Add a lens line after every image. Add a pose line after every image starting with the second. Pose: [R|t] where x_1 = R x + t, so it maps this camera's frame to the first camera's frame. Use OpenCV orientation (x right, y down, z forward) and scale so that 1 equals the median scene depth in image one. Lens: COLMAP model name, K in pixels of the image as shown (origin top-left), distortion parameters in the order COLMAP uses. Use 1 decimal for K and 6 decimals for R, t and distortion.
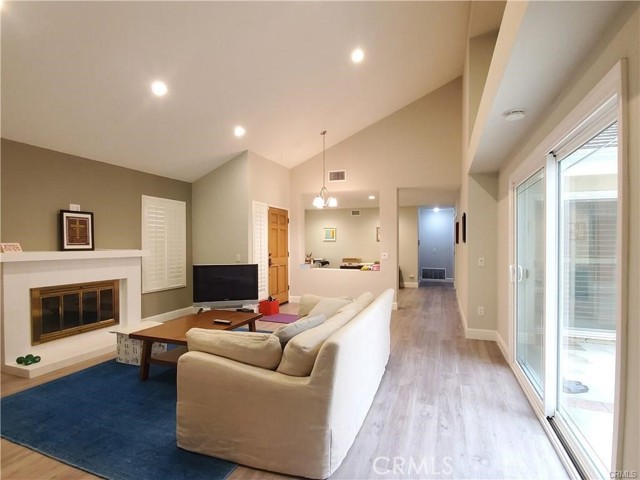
lens RADIAL K [[337.4, 0, 315.0], [0, 337.4, 240.0], [0, 0, 1]] dist [-0.000675, -0.008069]
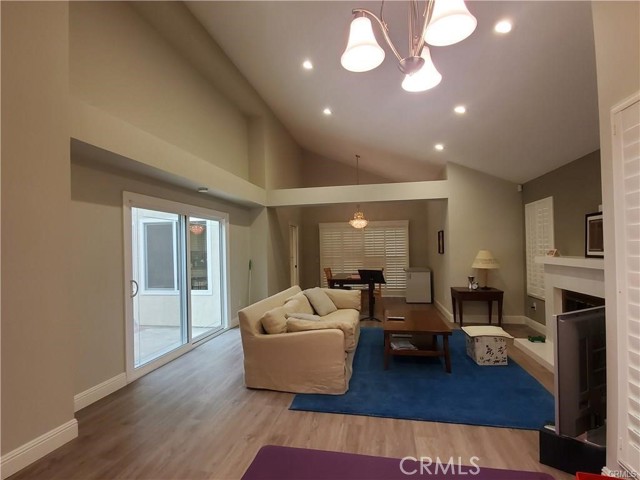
lens RADIAL K [[337.4, 0, 314.6], [0, 337.4, 245.7], [0, 0, 1]] dist [-0.000675, -0.008069]
pose [[-0.987248, 0.019406, -0.158004, 0.179796], [0.023578, 0.999420, -0.024573, 0.005382], [0.157435, -0.027985, -0.987133, 1.974180]]
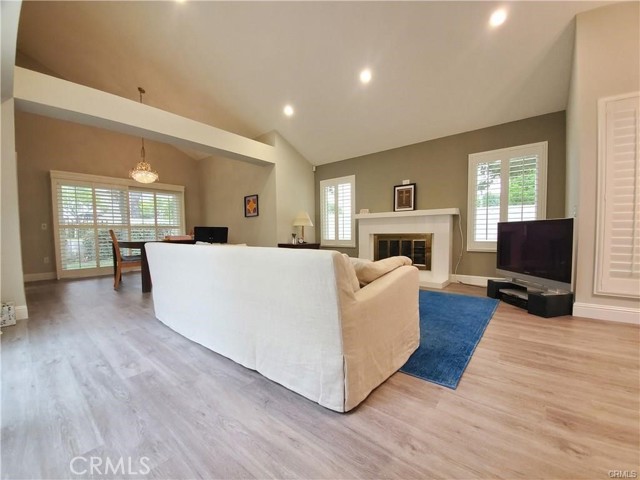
lens RADIAL K [[256.2, 0, 317.2], [0, 256.2, 246.1], [0, 0, 1]] dist [-0.011320, -0.004934]
pose [[-0.322558, 0.054151, -0.945000, 0.522931], [0.024939, 0.998502, 0.048704, 0.130318], [0.946221, -0.007857, -0.323425, 1.128512]]
